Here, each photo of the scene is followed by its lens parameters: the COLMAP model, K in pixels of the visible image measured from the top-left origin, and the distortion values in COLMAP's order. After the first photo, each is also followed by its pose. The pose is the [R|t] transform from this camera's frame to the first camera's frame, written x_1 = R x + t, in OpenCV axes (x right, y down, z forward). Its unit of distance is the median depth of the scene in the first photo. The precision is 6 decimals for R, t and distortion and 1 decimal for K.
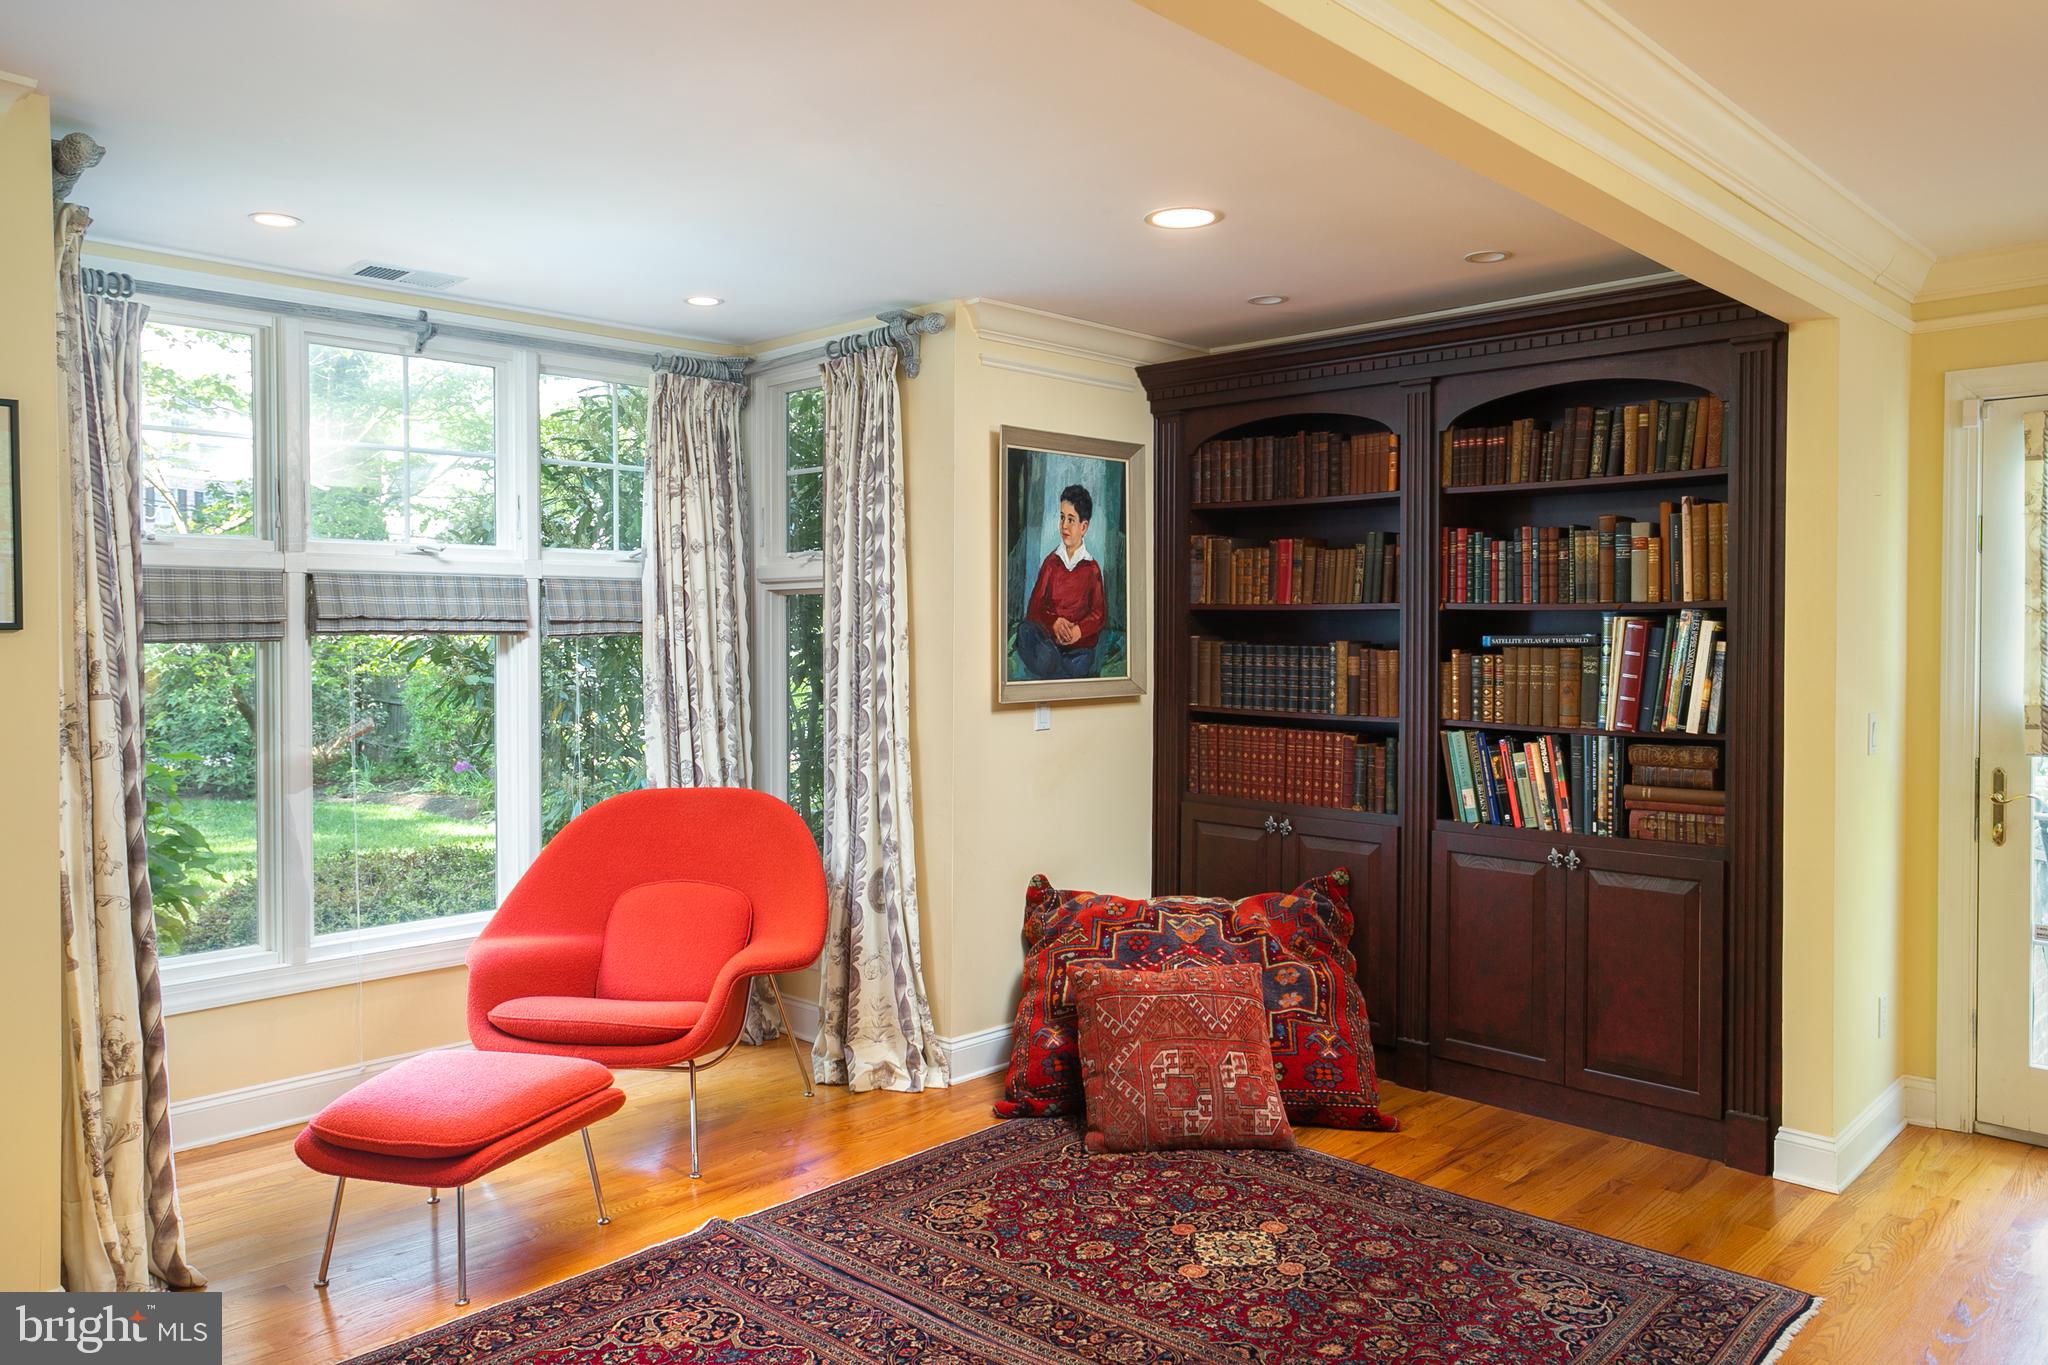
lens RADIAL K [[1440.9, 0, 1057.8], [0, 1440.9, 677.4], [0, 0, 1]] dist [-0.003650, -0.000059]
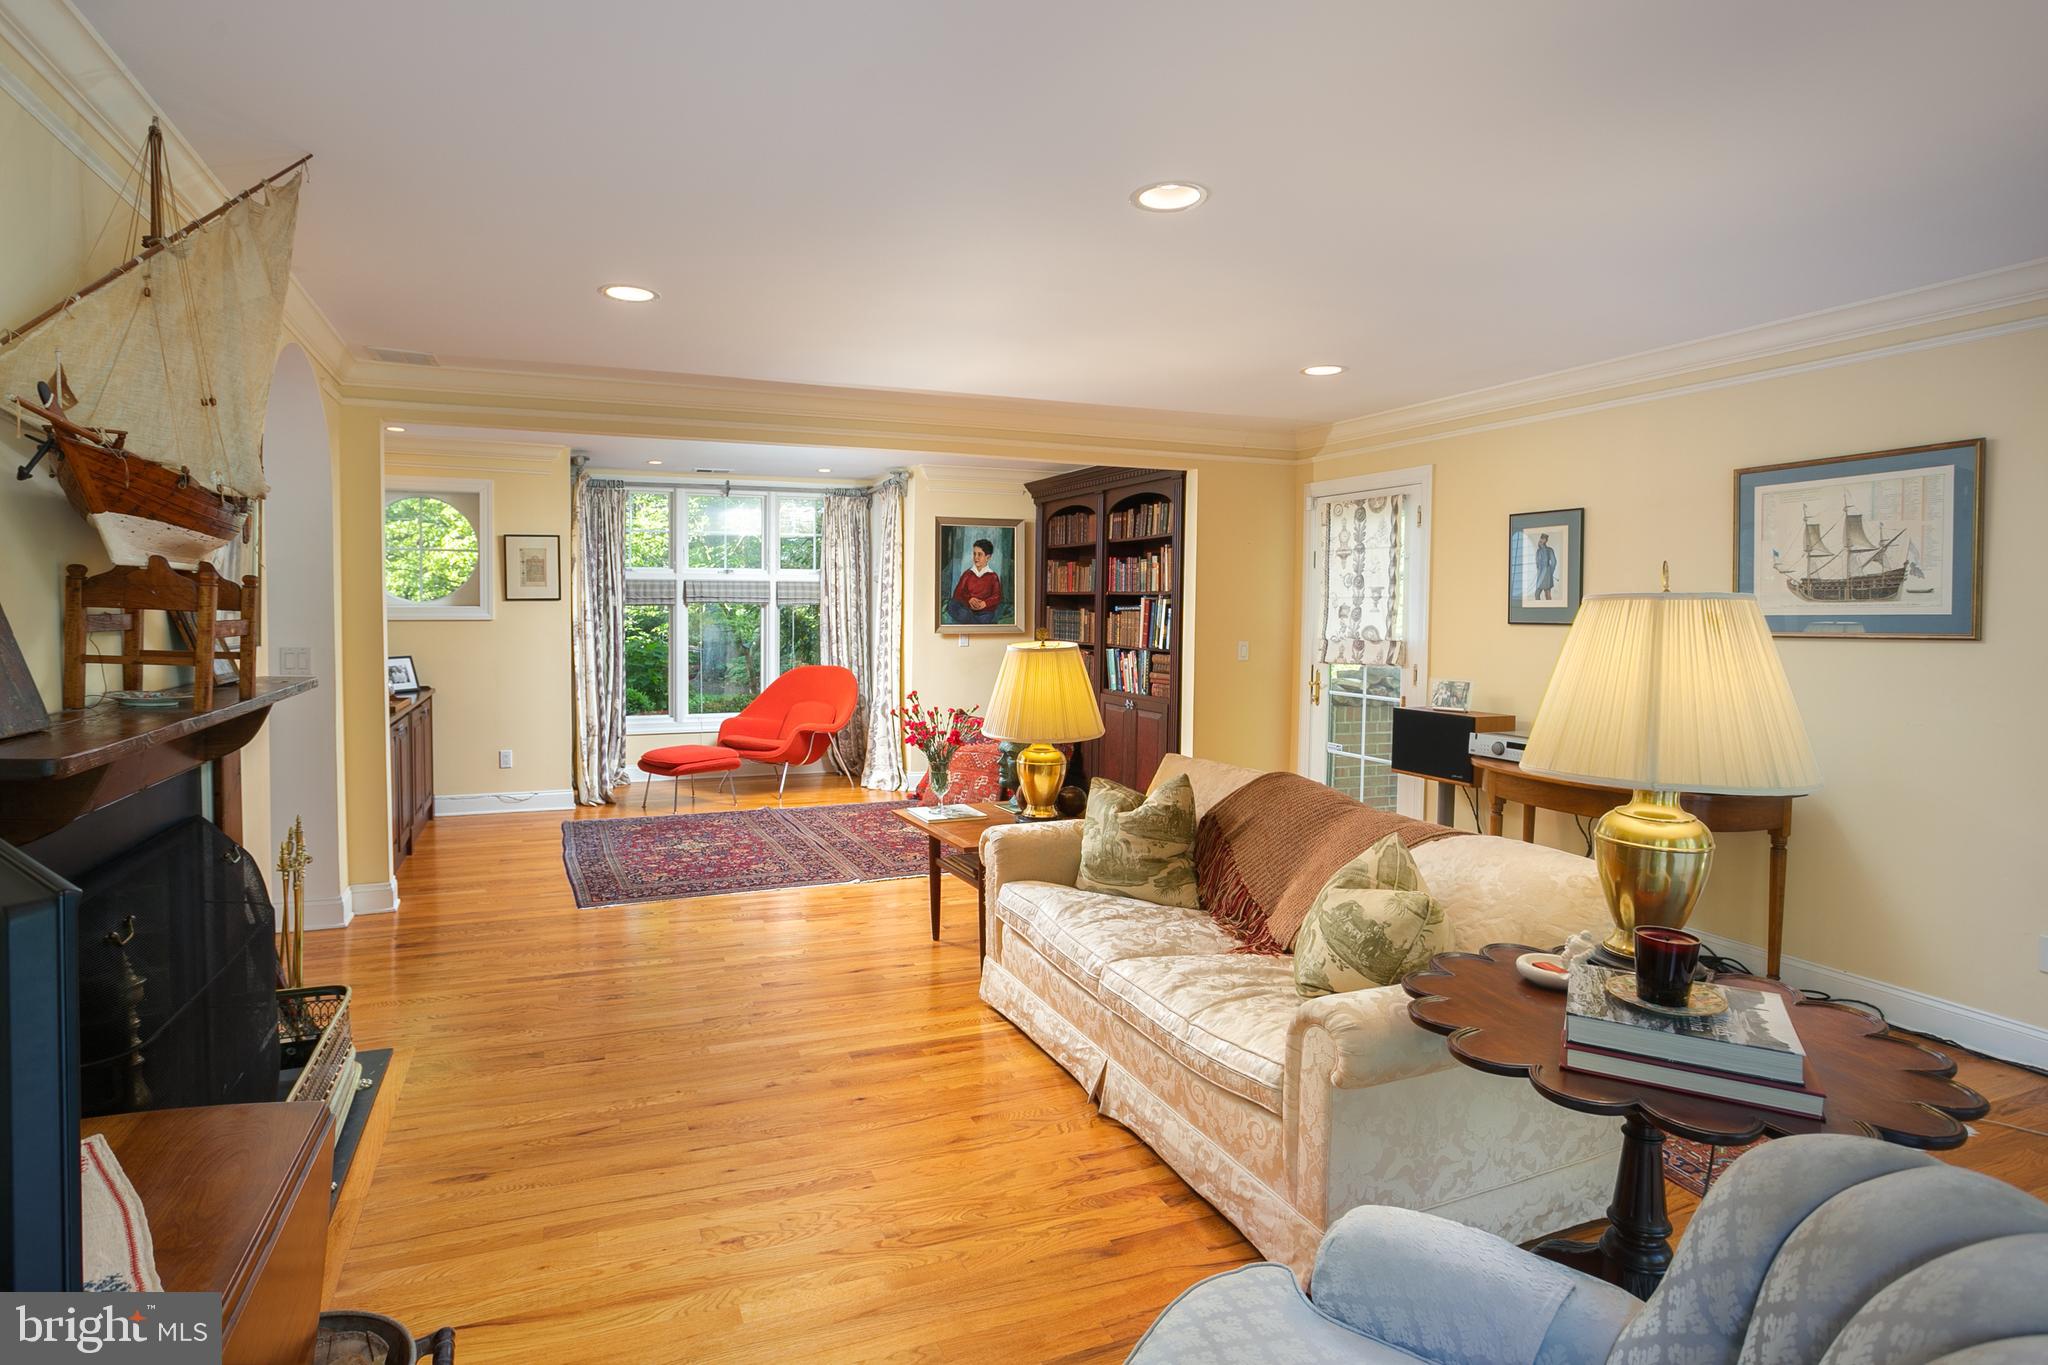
lens RADIAL K [[1012.0, 0, 1030.5], [0, 1012.0, 682.3], [0, 0, 1]] dist [-0.059480, 0.037462]
pose [[0.930296, 0.033574, -0.365271, 0.723851], [-0.019438, 0.998915, 0.042311, 0.024452], [0.366295, -0.032262, 0.929939, -0.496877]]
